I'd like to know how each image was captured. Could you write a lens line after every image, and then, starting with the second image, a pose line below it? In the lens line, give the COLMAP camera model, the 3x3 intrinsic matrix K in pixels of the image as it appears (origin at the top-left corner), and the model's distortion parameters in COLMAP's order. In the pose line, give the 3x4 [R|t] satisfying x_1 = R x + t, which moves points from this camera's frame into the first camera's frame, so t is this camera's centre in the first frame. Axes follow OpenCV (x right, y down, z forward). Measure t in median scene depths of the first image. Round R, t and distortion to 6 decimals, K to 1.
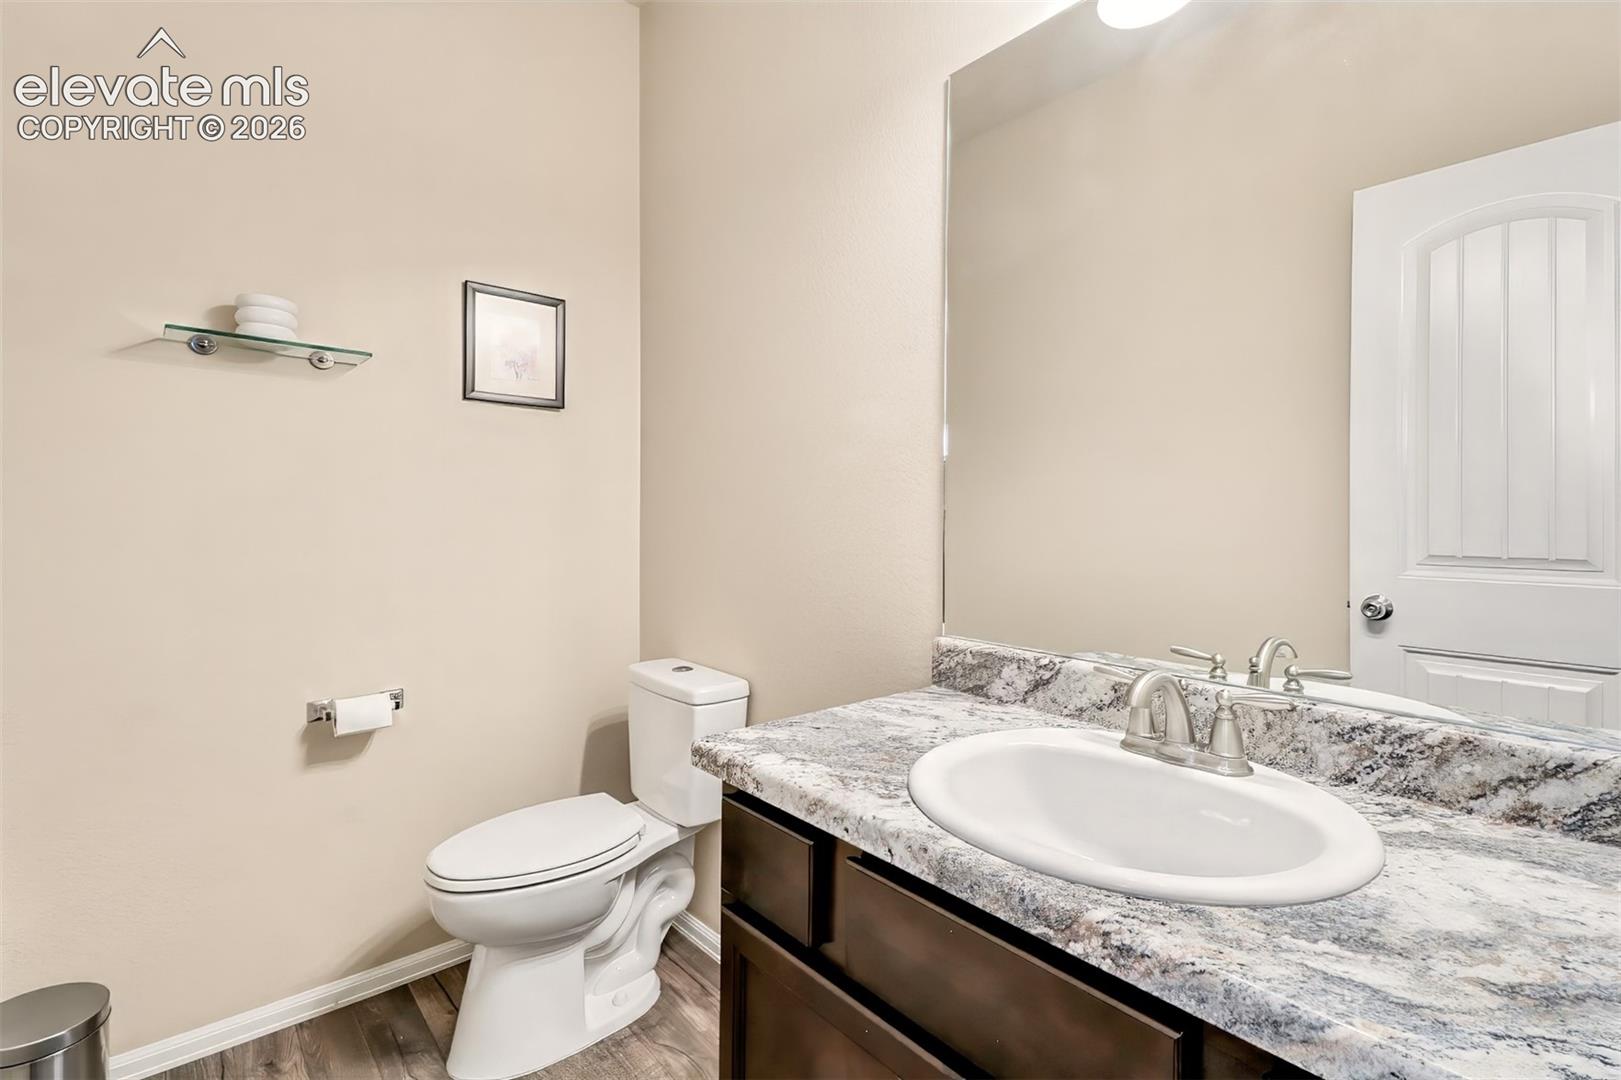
lens RADIAL K [[754.5, 0, 816.7], [0, 754.5, 514.0], [0, 0, 1]] dist [0.066946, -0.030052]
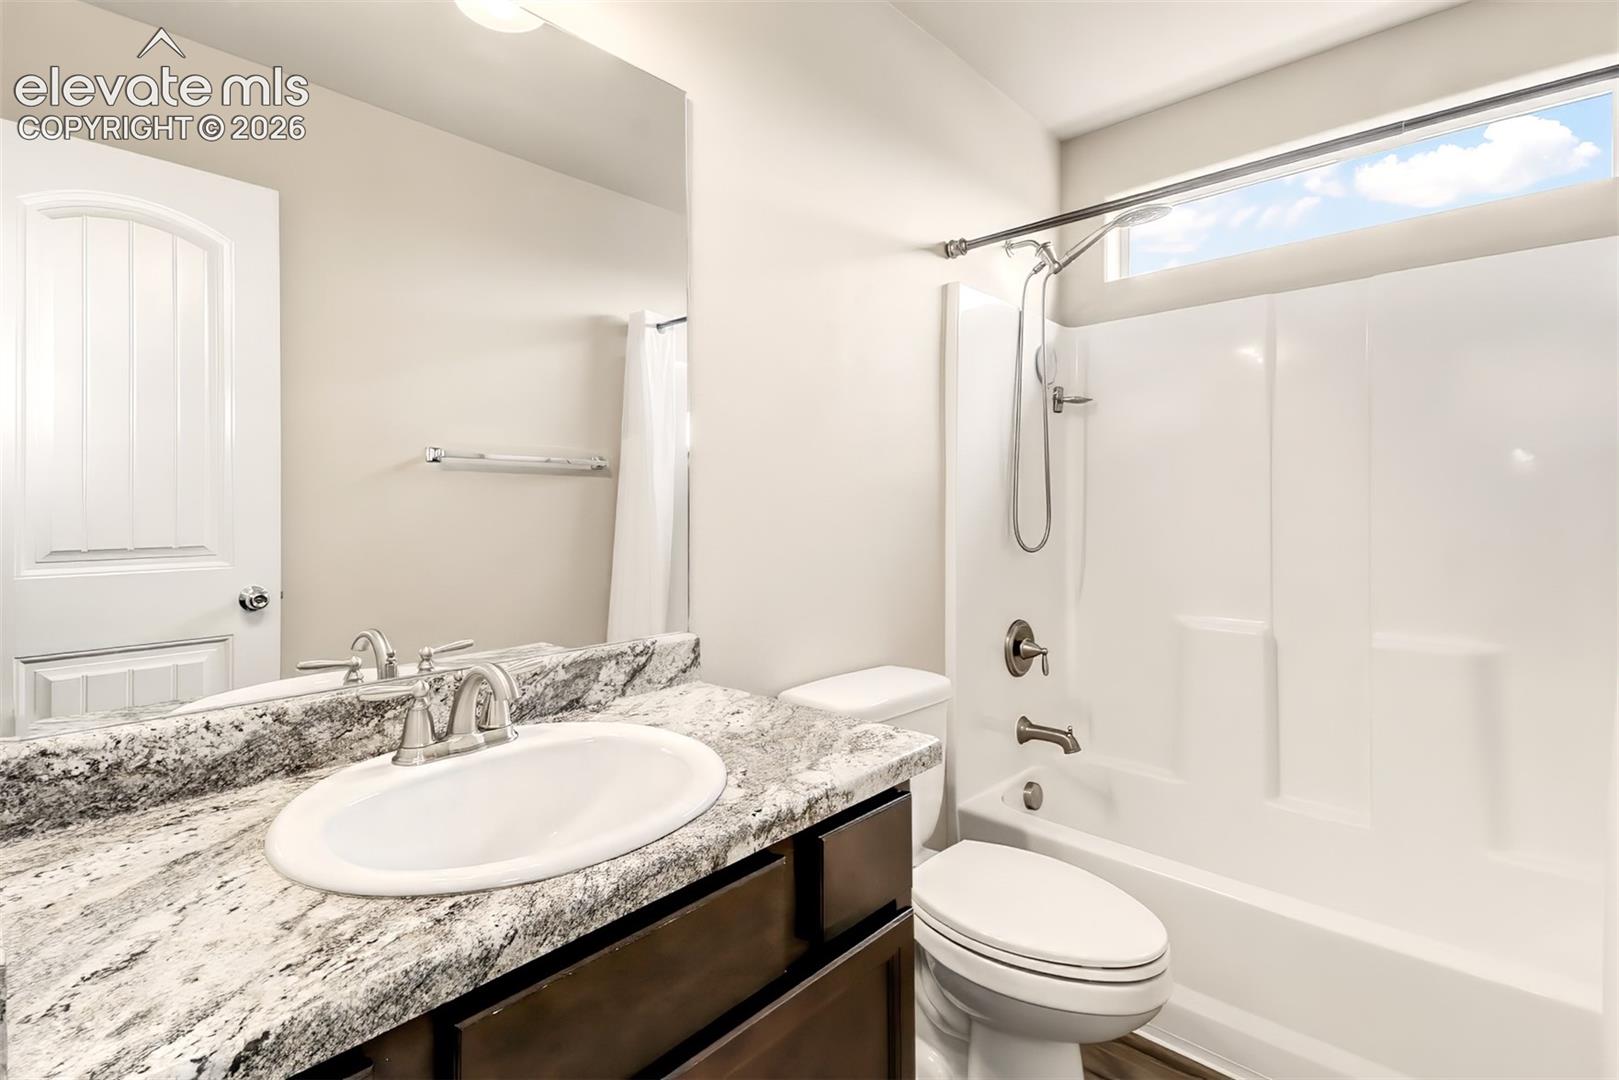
lens RADIAL K [[753.5, 0, 815.6], [0, 753.5, 514.1], [0, 0, 1]] dist [0.066946, -0.030052]
pose [[-0.119634, -0.019478, 0.992627, -0.778297], [0.008966, 0.999746, 0.020698, -0.012823], [-0.992778, 0.011377, -0.119429, 0.886454]]
